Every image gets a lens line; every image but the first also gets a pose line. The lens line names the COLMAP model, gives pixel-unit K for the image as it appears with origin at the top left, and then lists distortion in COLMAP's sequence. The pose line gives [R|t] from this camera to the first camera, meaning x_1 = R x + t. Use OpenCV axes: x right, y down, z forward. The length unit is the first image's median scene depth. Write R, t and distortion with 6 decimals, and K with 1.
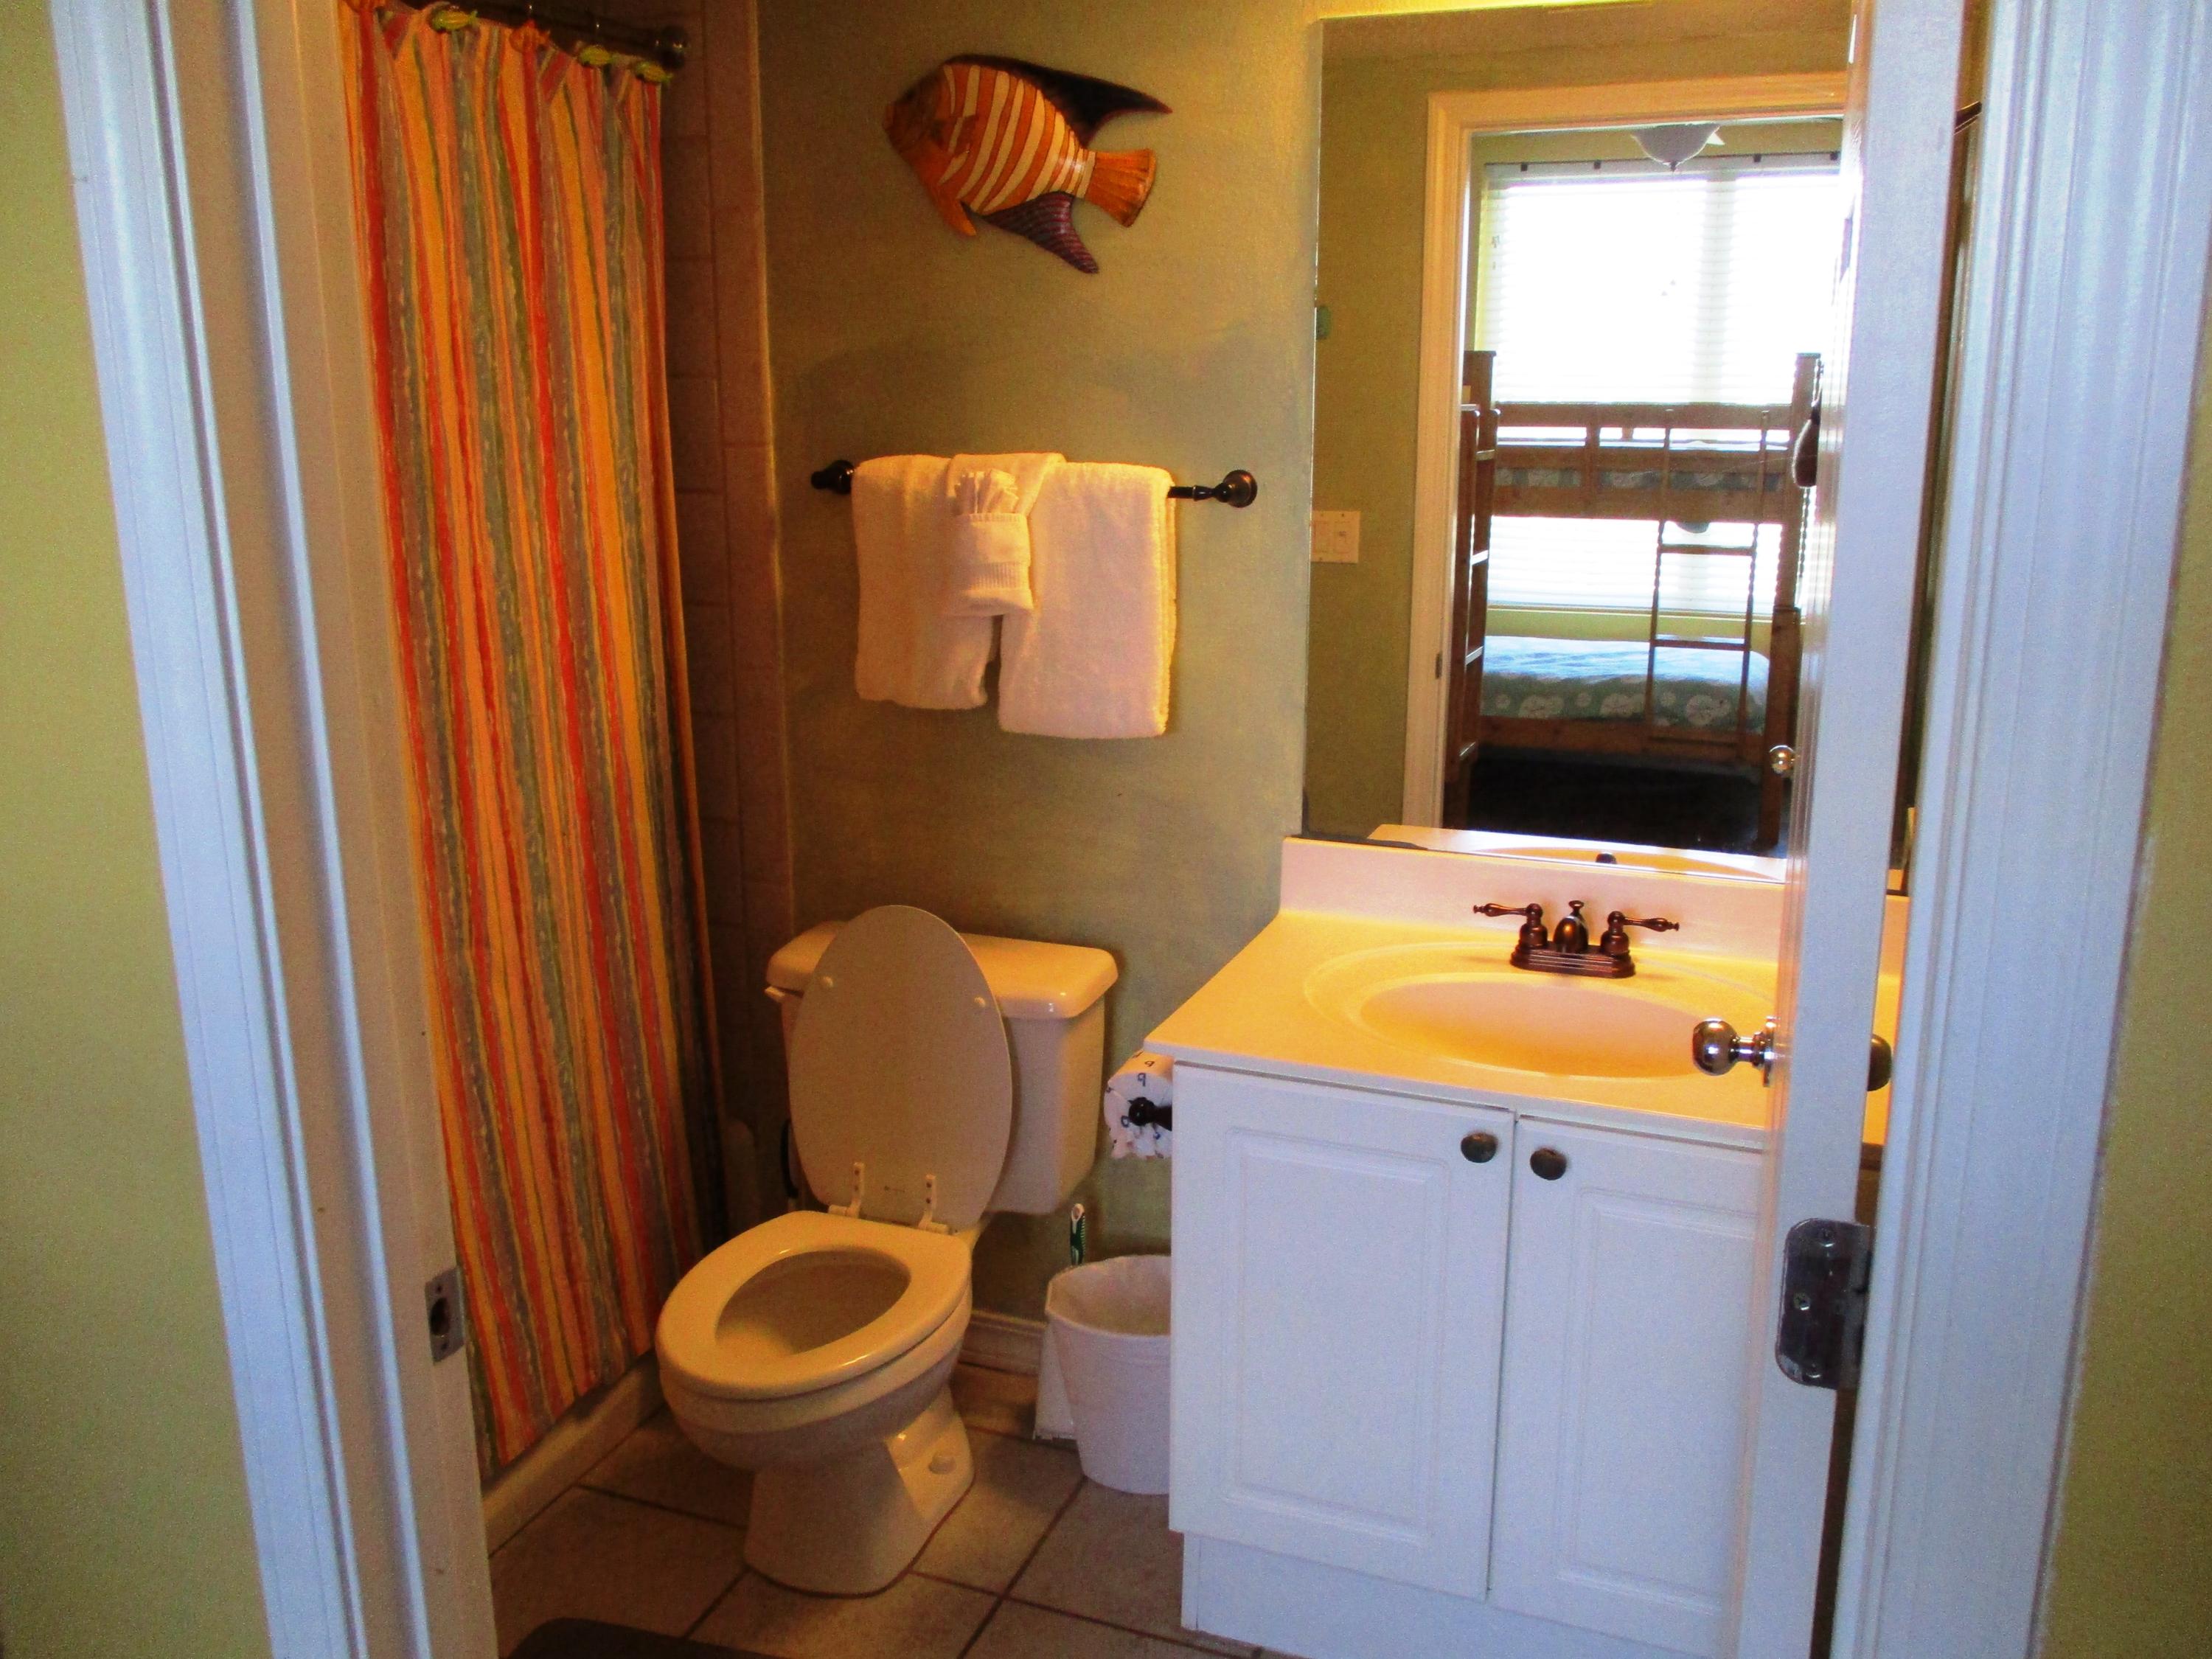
lens RADIAL K [[1844.6, 0, 1116.2], [0, 1844.6, 795.3], [0, 0, 1]] dist [-0.037358, 0.010461]
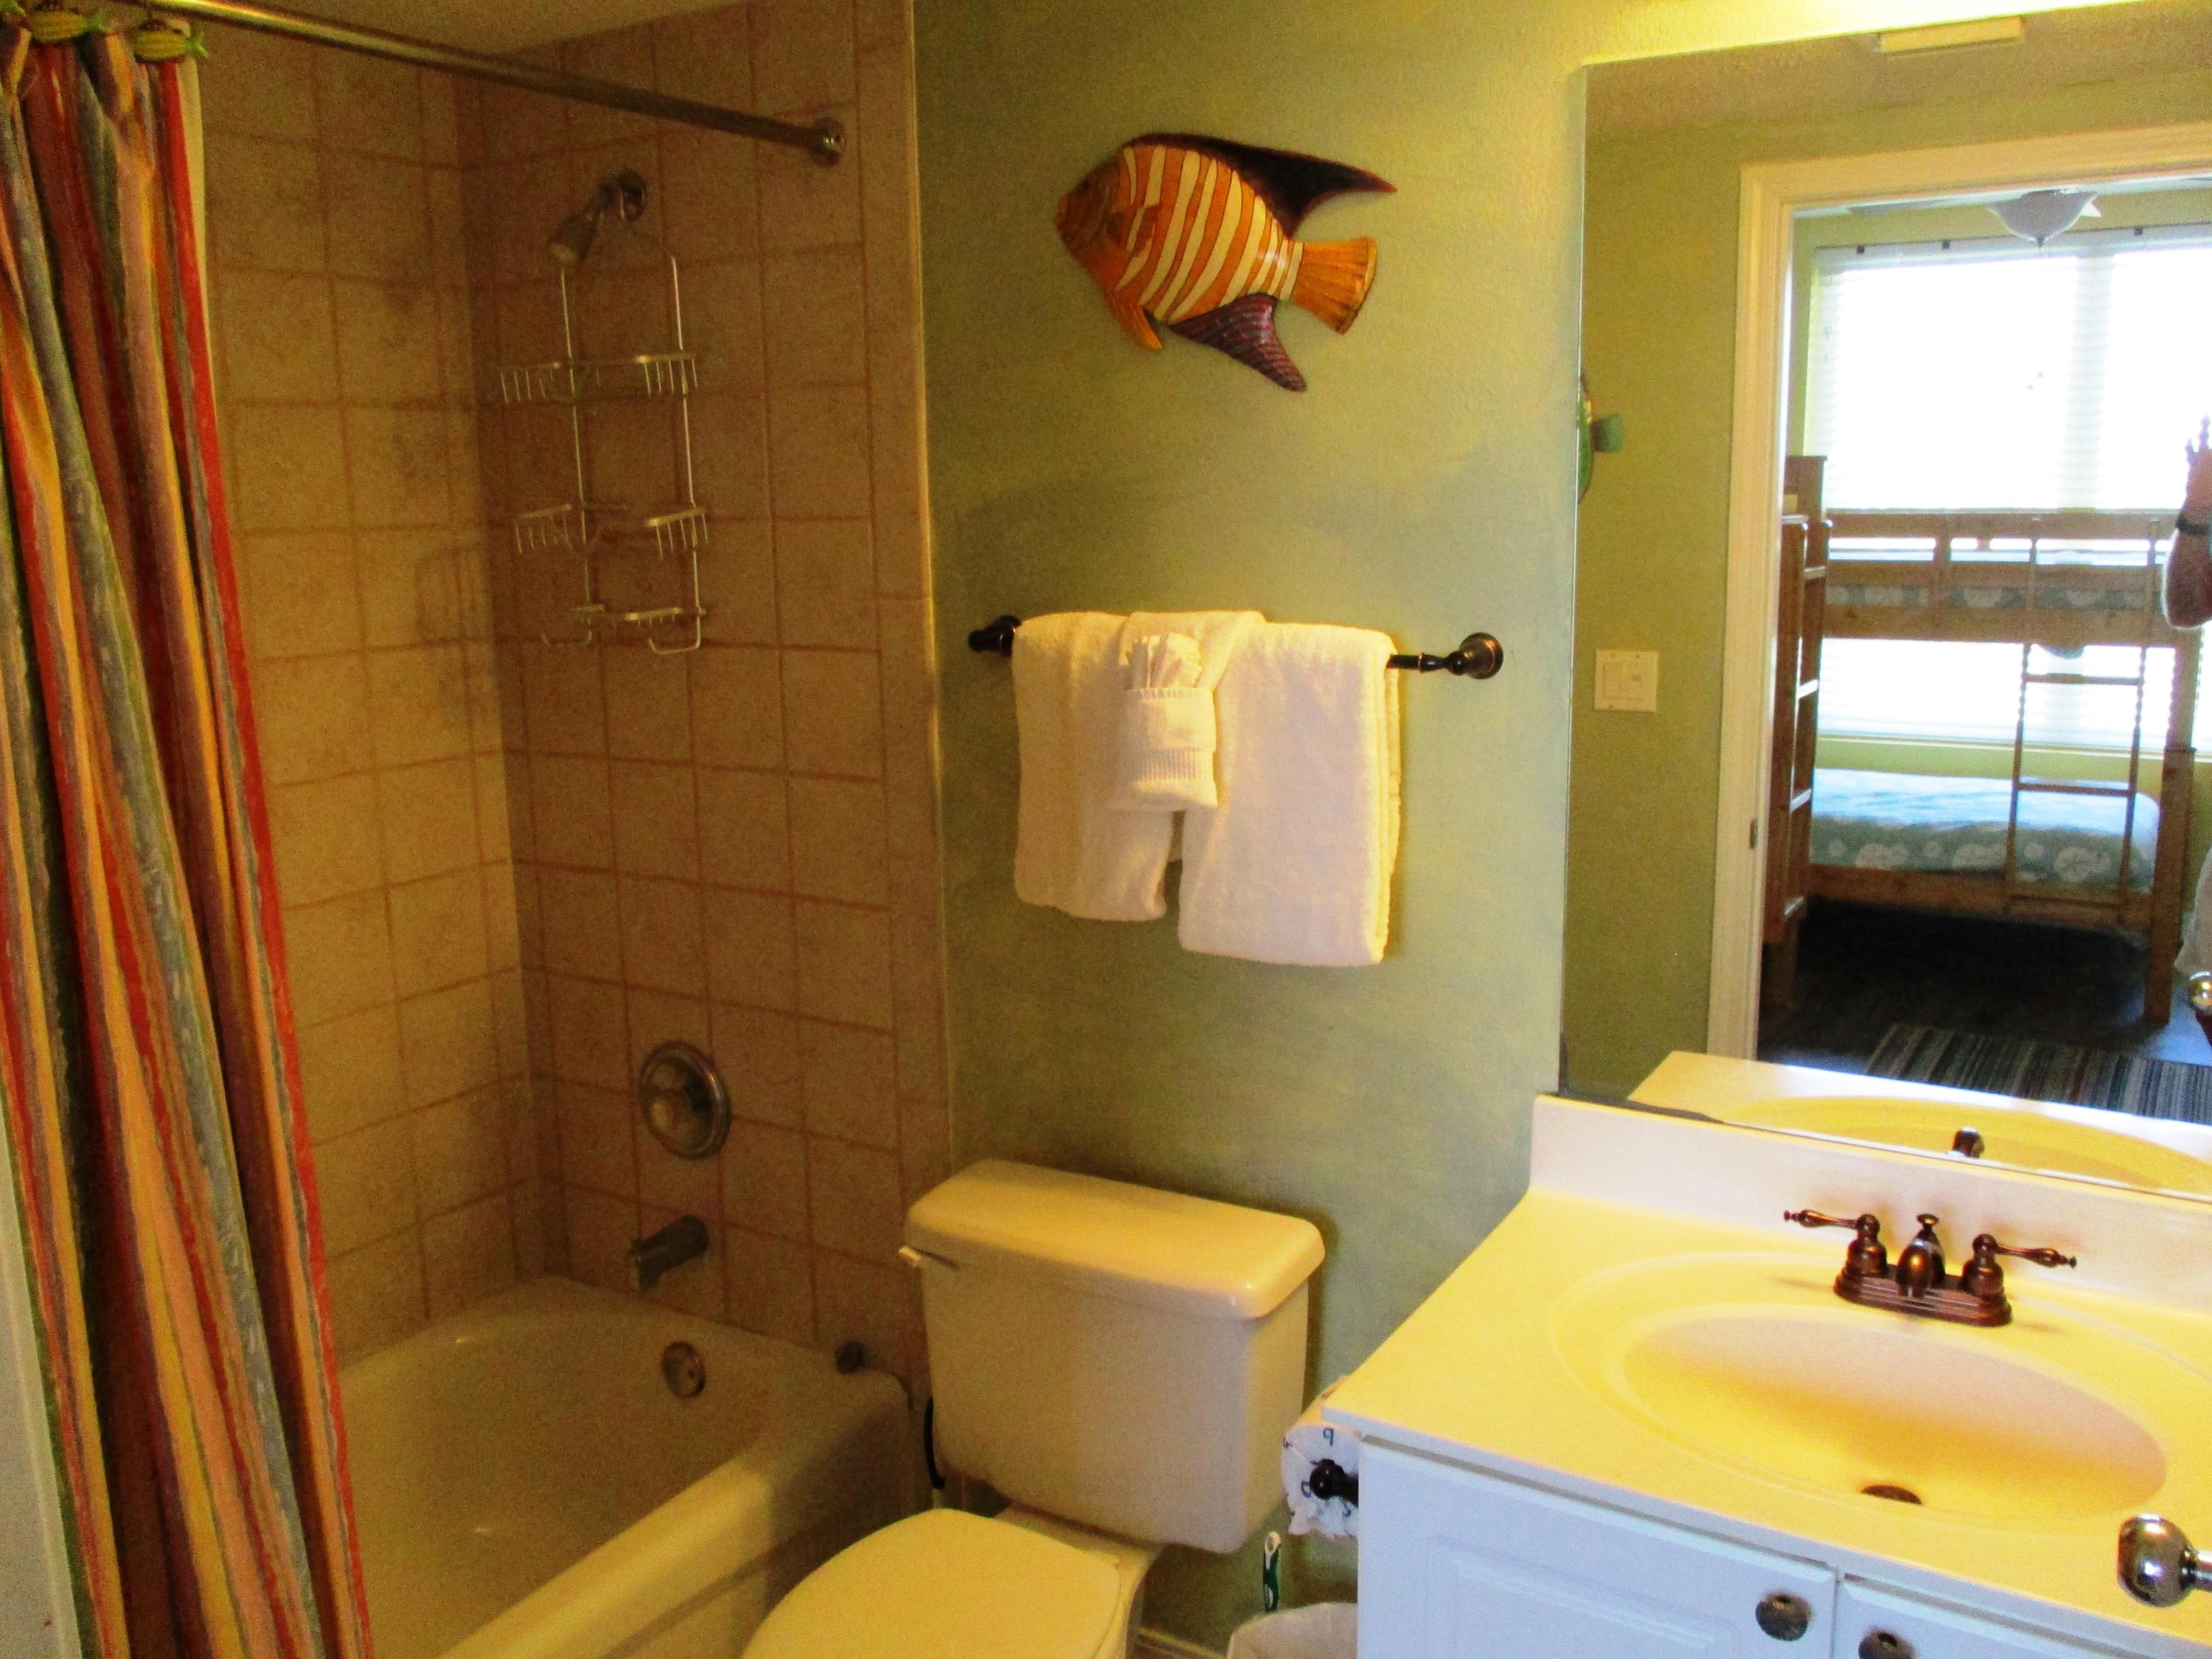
lens RADIAL K [[1844.6, 0, 1116.2], [0, 1844.6, 795.3], [0, 0, 1]] dist [-0.037358, 0.010461]
pose [[0.985681, 0.011917, -0.168200, 0.045288], [-0.020709, 0.998503, -0.050616, -0.061773], [0.167345, 0.053374, 0.984453, 0.192660]]
